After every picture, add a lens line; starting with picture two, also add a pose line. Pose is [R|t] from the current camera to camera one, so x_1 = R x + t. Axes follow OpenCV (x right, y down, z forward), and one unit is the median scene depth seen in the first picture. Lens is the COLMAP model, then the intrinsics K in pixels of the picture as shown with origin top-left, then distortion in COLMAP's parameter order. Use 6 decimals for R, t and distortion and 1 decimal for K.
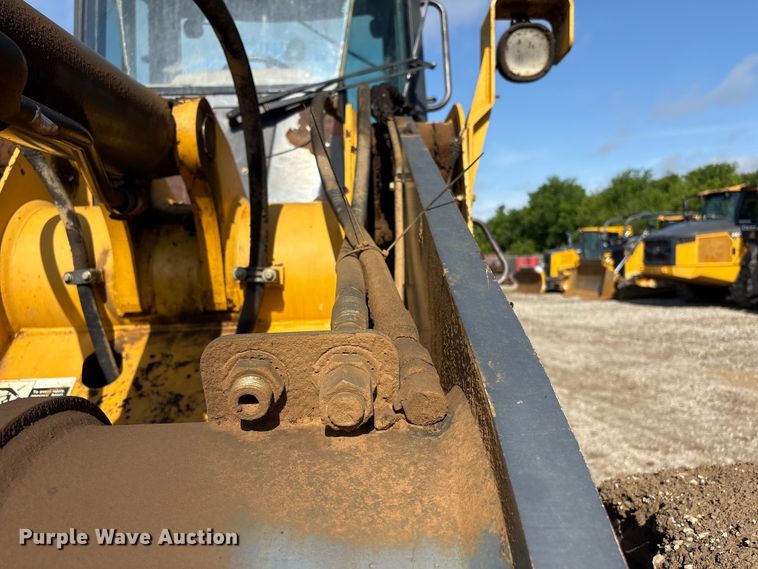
lens RADIAL K [[582.1, 0, 377.9], [0, 582.1, 287.2], [0, 0, 1]] dist [0.041760, -0.025134]
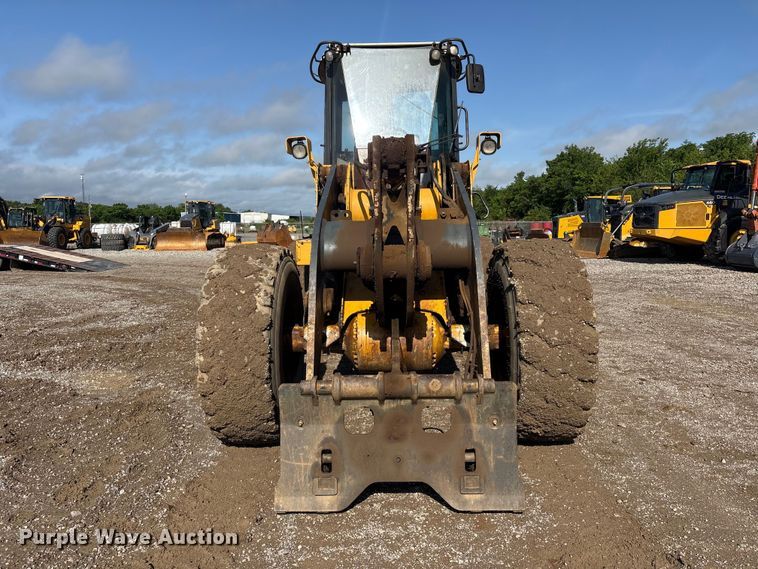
lens RADIAL K [[582.1, 0, 385.2], [0, 582.1, 281.3], [0, 0, 1]] dist [0.041760, -0.025134]
pose [[0.999735, 0.013566, -0.018587, -0.019269], [-0.012646, 0.998730, 0.048767, 0.016024], [0.019225, -0.048519, 0.998637, -0.166846]]
